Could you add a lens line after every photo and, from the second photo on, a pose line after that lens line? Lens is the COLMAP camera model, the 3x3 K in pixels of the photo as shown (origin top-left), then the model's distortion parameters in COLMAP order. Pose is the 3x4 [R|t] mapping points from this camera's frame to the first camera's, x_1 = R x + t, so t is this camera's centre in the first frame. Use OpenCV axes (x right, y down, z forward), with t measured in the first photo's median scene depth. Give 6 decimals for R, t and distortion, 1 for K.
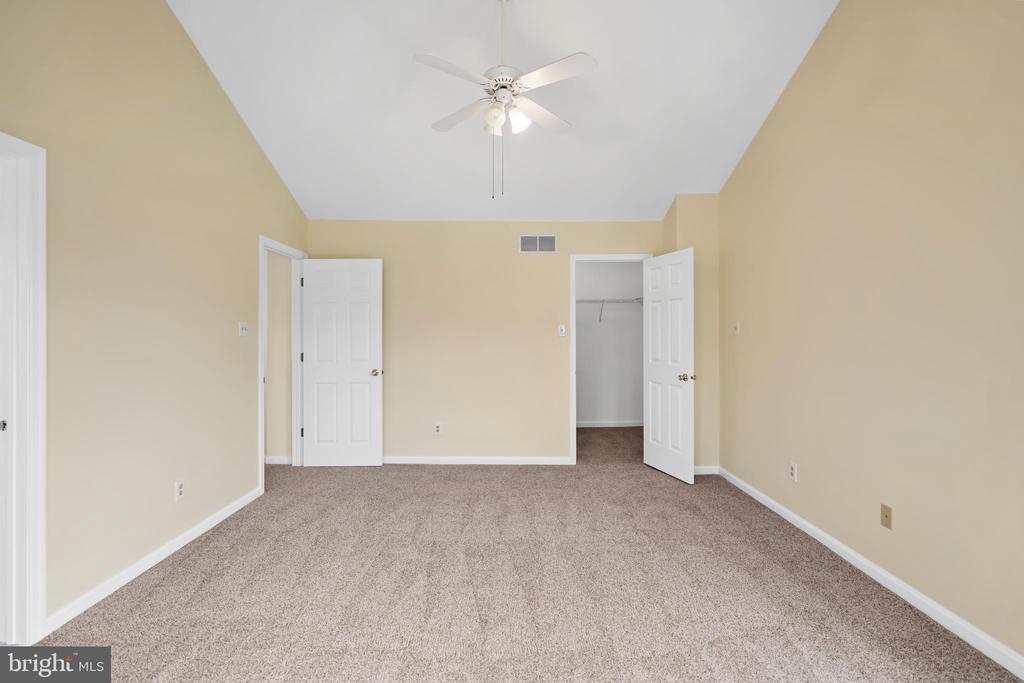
lens RADIAL K [[476.4, 0, 512.1], [0, 476.4, 325.7], [0, 0, 1]] dist [-0.001315, 0.000325]
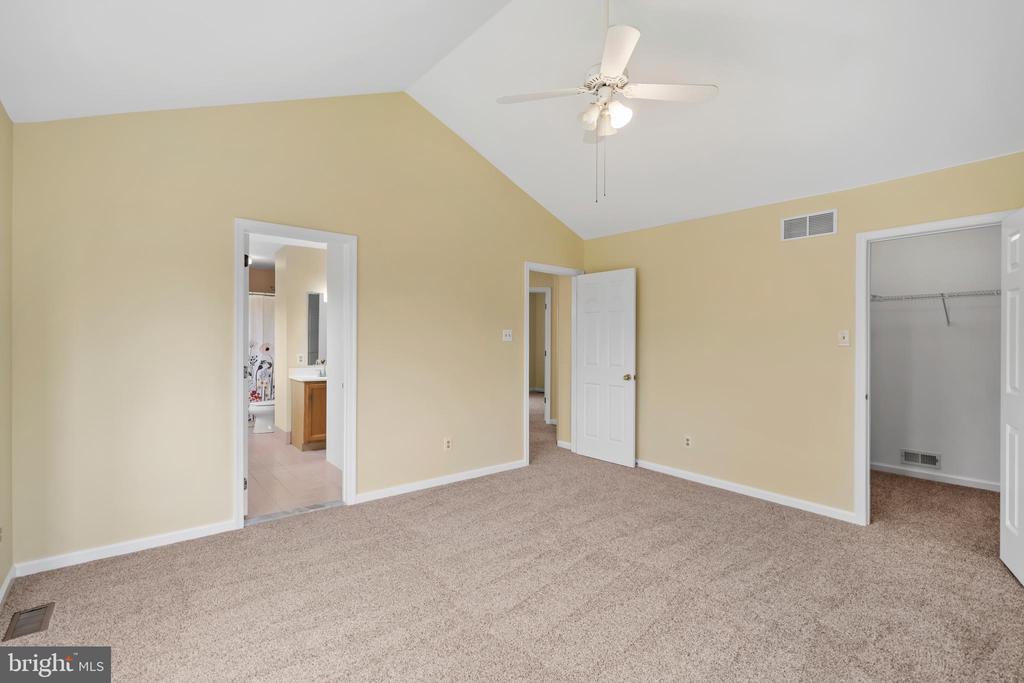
lens RADIAL K [[471.9, 0, 509.5], [0, 471.9, 329.4], [0, 0, 1]] dist [-0.000831, 0.000687]
pose [[0.628426, -0.010639, -0.777797, 0.432476], [0.003216, 0.999933, -0.011079, 0.004726], [0.777863, 0.004461, 0.628418, 0.175792]]
